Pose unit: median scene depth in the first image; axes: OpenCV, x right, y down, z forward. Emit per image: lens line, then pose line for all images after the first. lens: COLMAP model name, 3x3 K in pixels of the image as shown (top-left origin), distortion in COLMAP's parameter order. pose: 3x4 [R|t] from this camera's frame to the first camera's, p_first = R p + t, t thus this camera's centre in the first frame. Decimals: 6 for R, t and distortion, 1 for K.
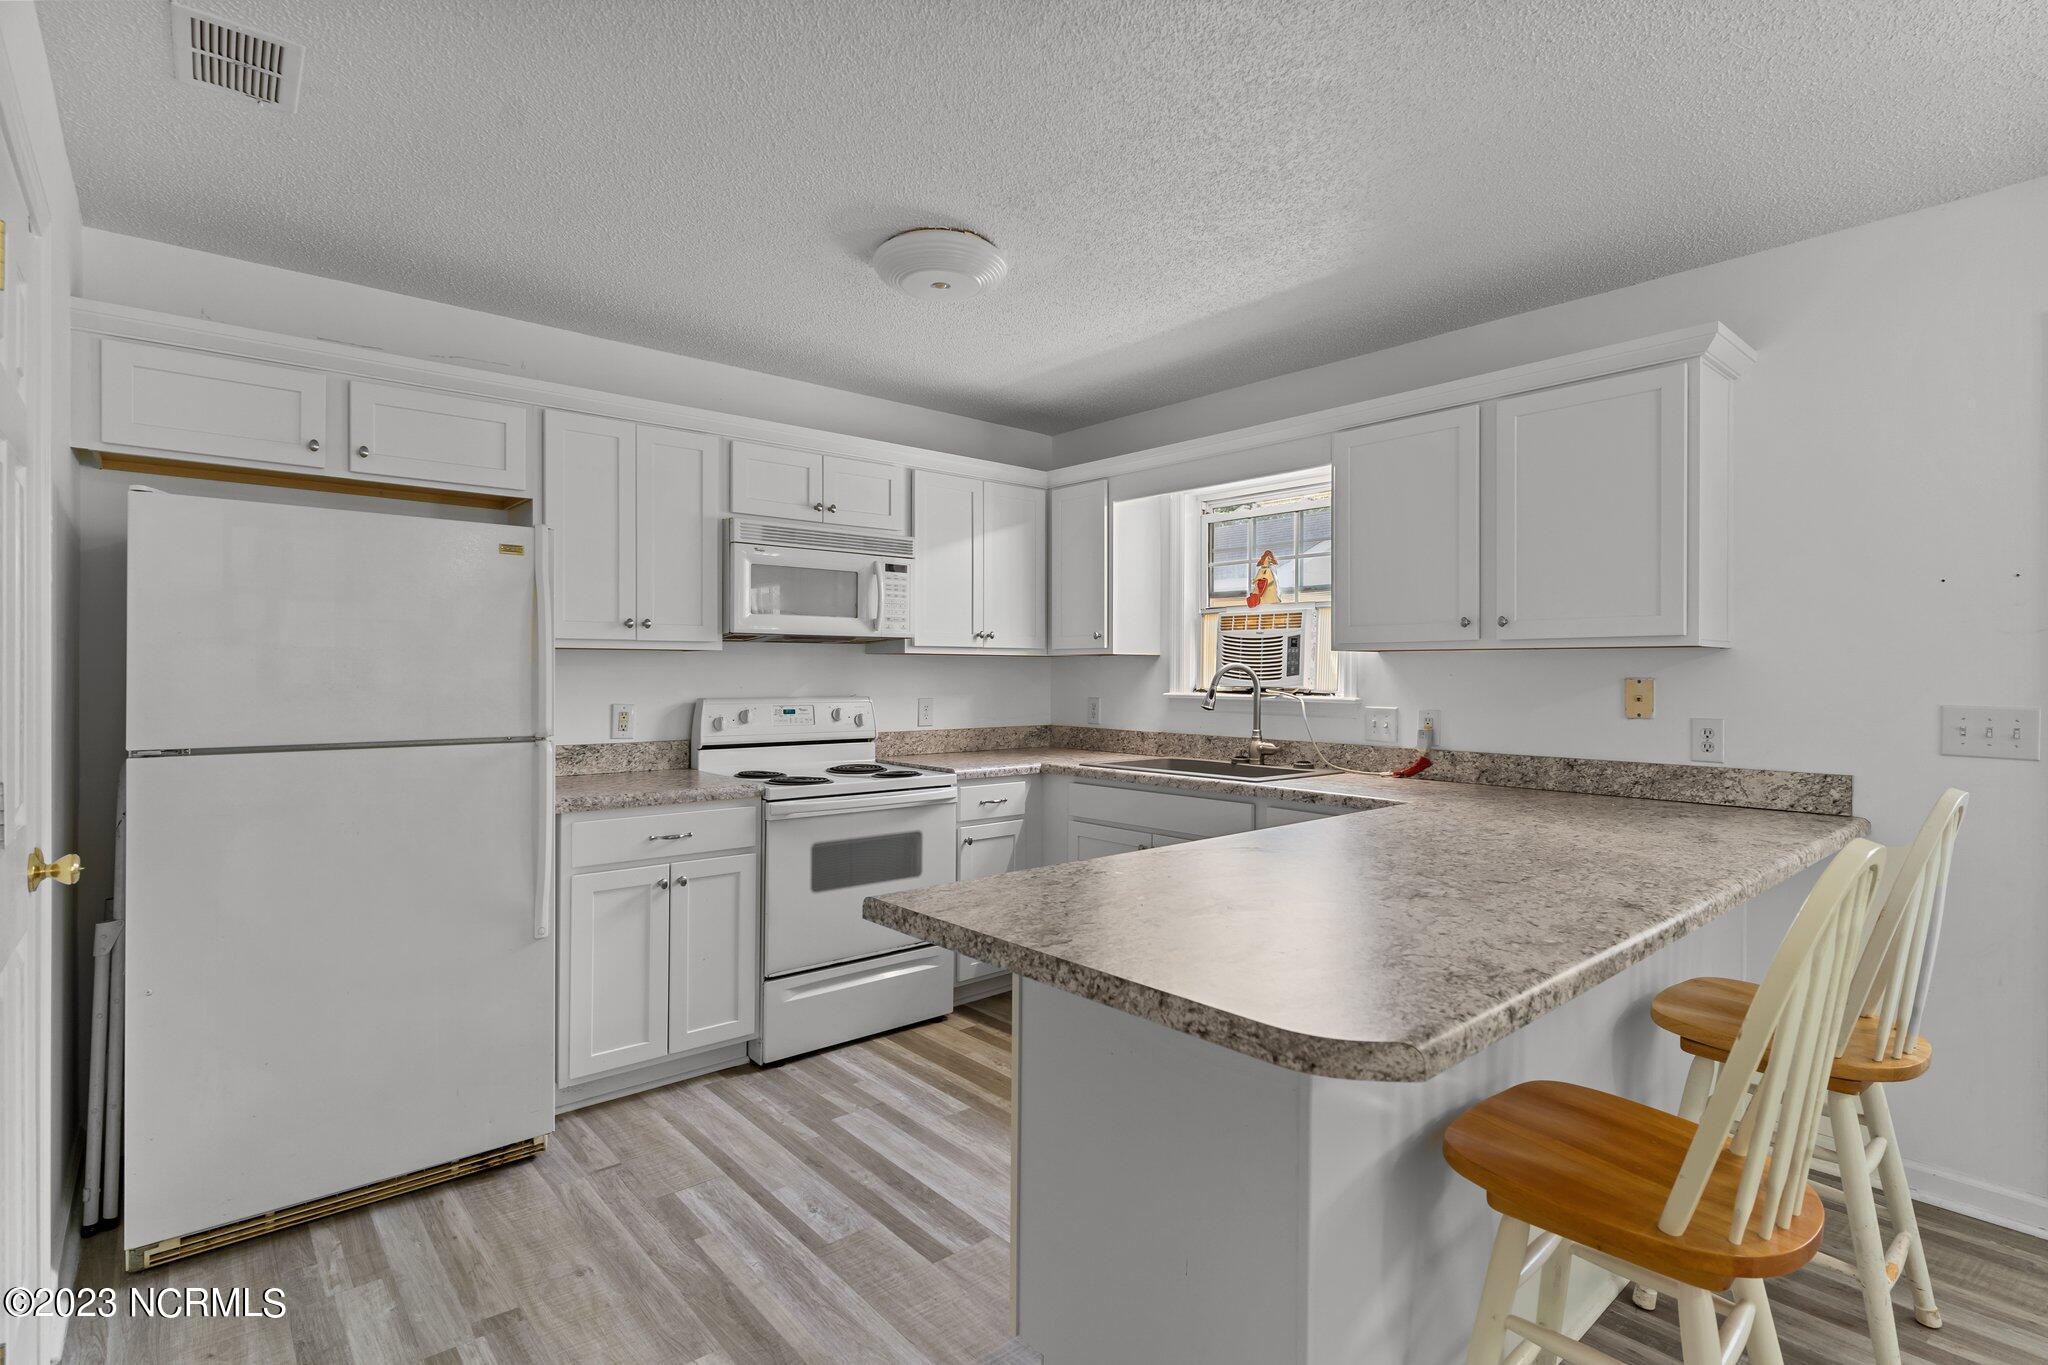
lens RADIAL K [[976.8, 0, 1021.5], [0, 976.8, 678.0], [0, 0, 1]] dist [-0.002576, 0.001428]
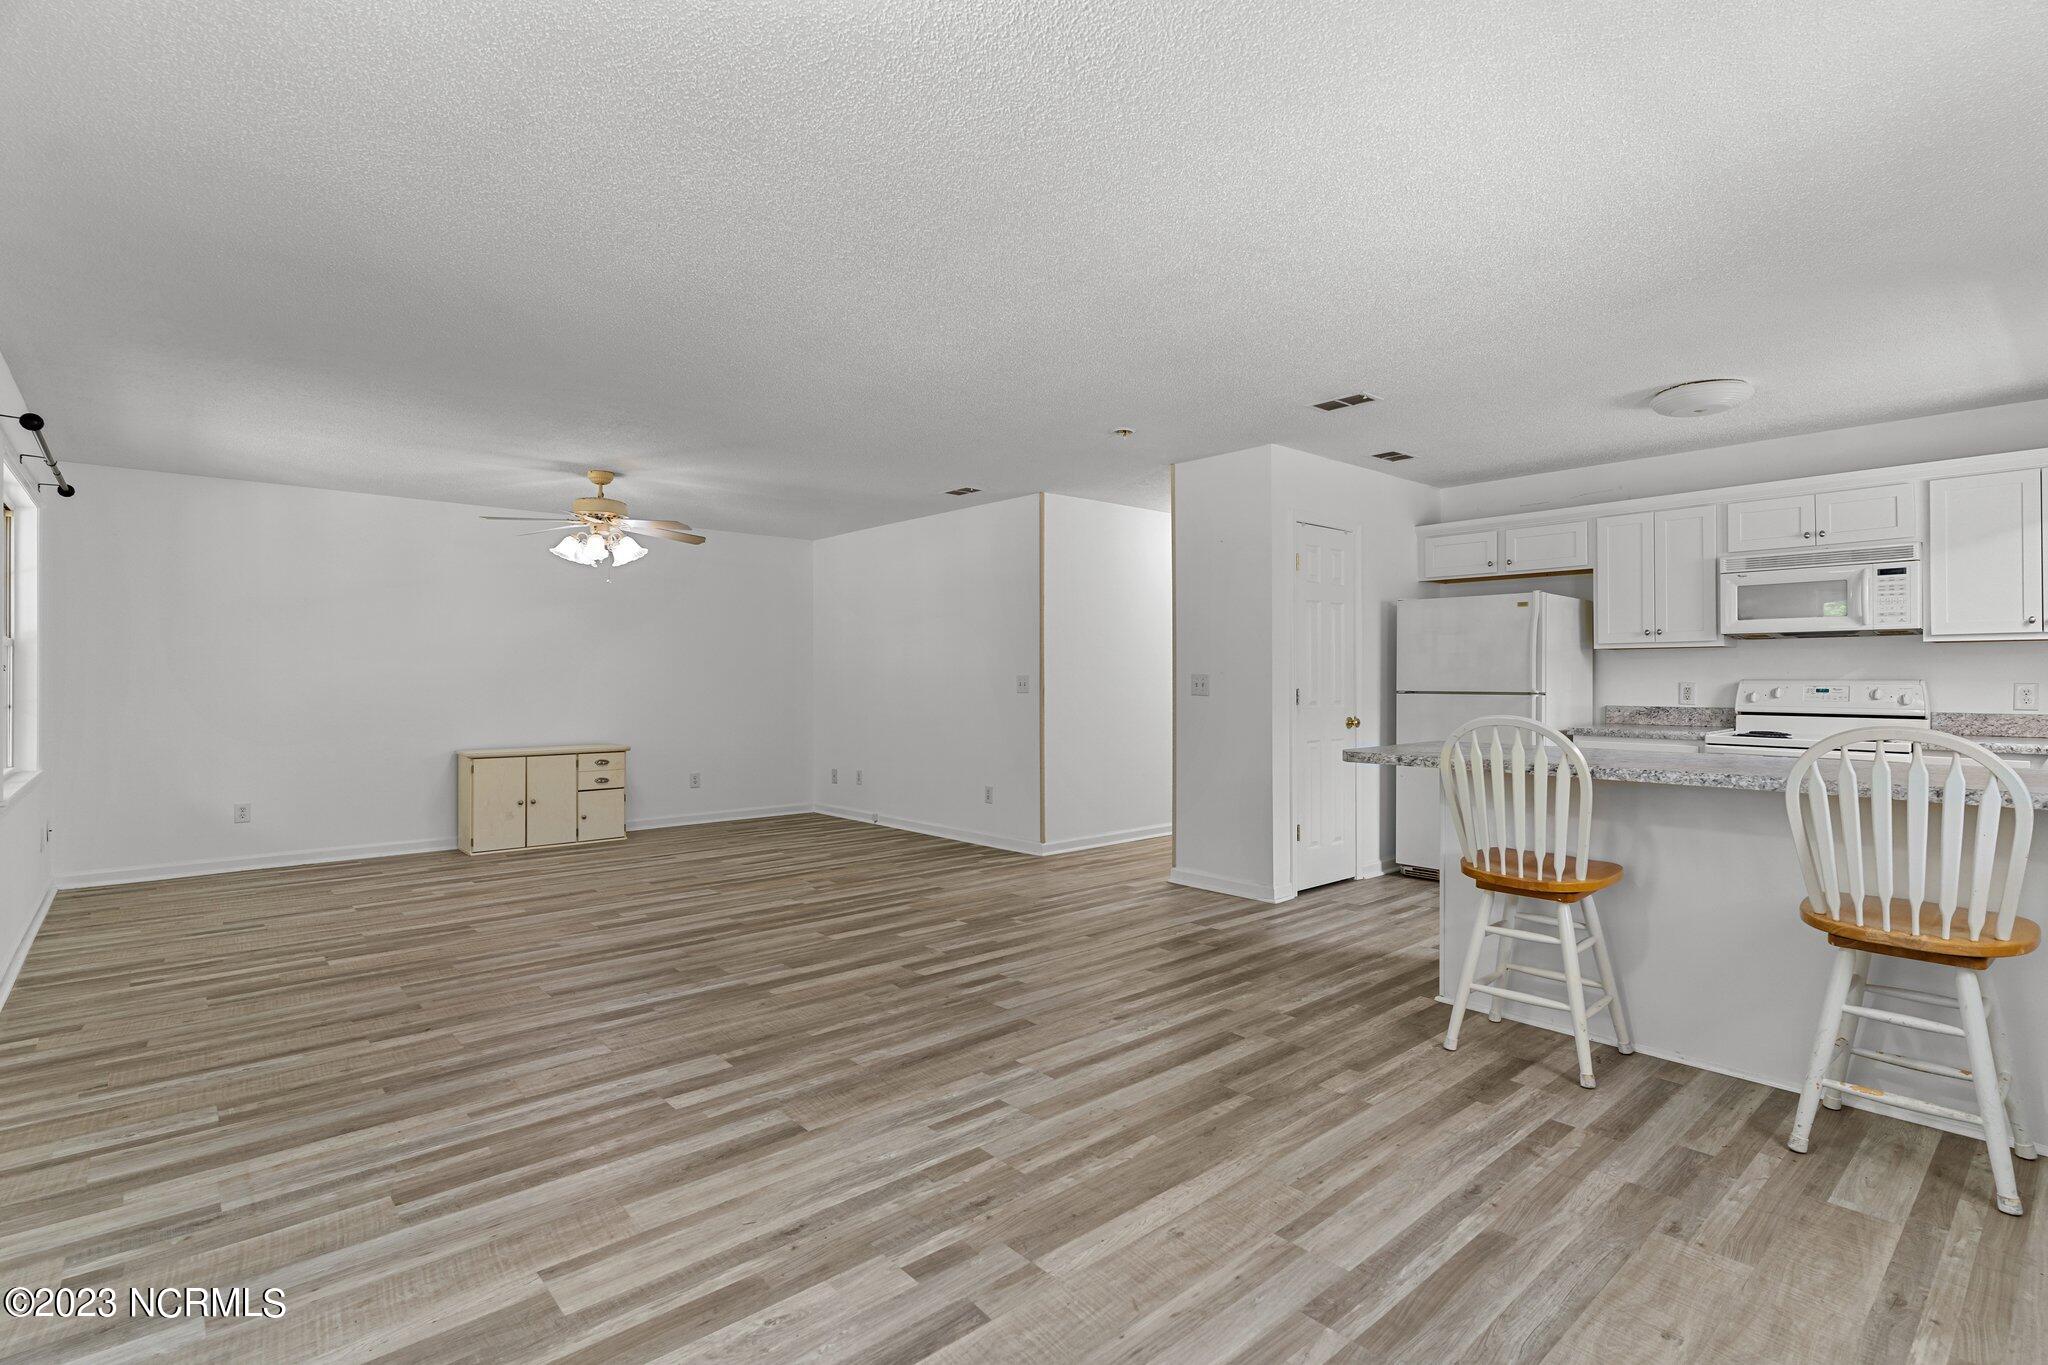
lens RADIAL K [[976.8, 0, 1014.7], [0, 976.8, 677.1], [0, 0, 1]] dist [-0.002576, 0.001428]
pose [[0.006456, -0.004529, -0.999969, 1.144434], [-0.005931, 0.999972, -0.004567, 0.031212], [0.999962, 0.005961, 0.006428, -0.088691]]
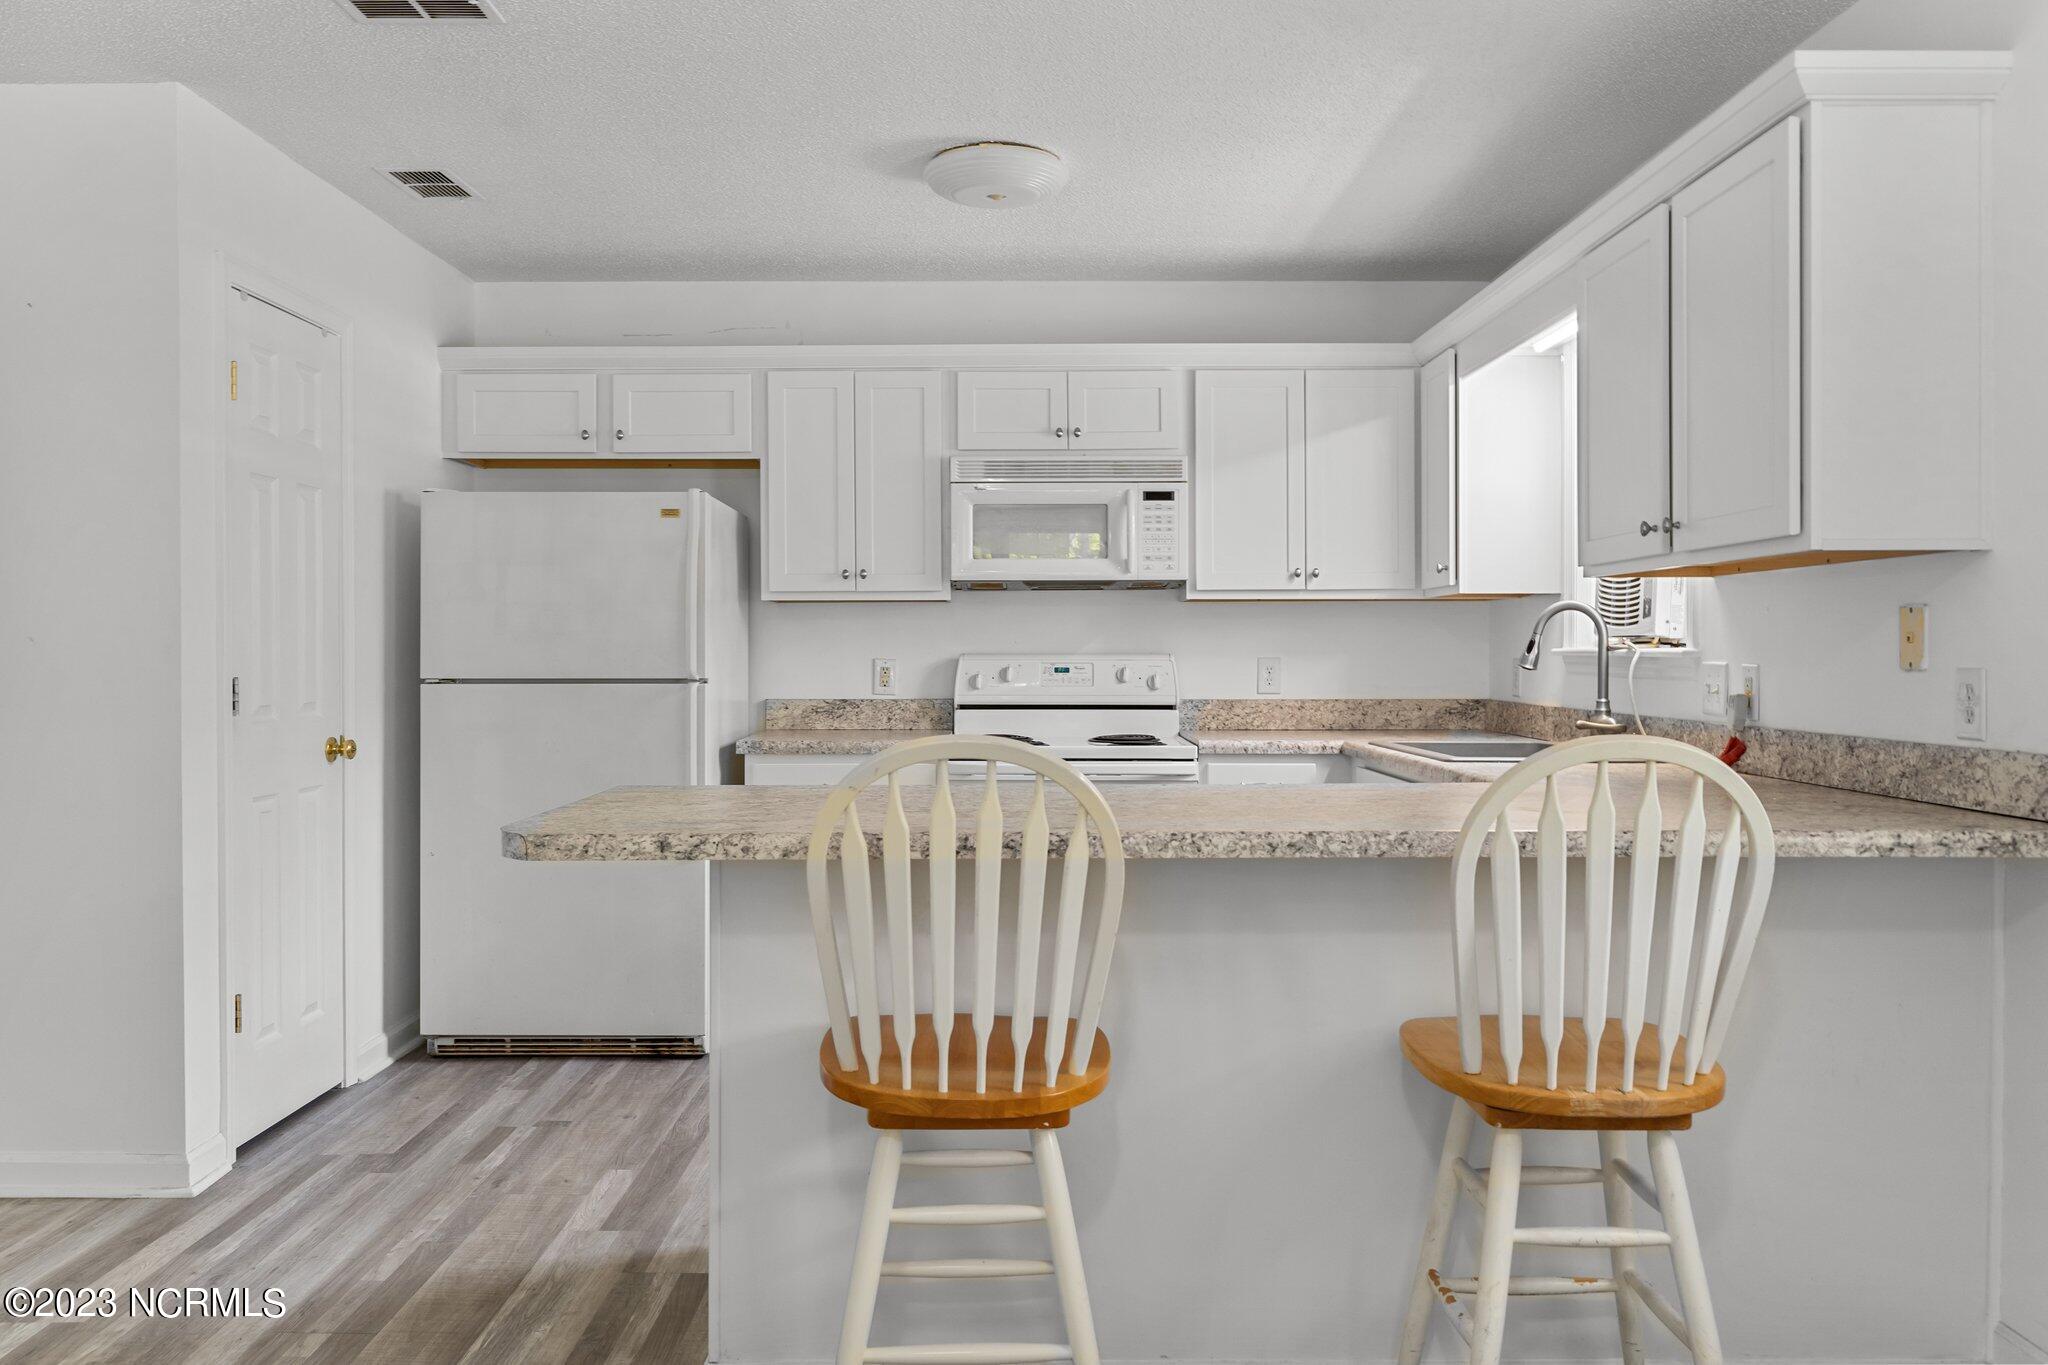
lens RADIAL K [[1605.5, 0, 1025.8], [0, 1605.5, 667.4], [0, 0, 1]] dist [-0.001858, -0.003996]
pose [[0.762258, 0.001942, -0.647271, 0.714113], [0.000055, 0.999995, 0.003065, 0.030092], [0.647273, -0.002372, 0.762254, -0.111126]]
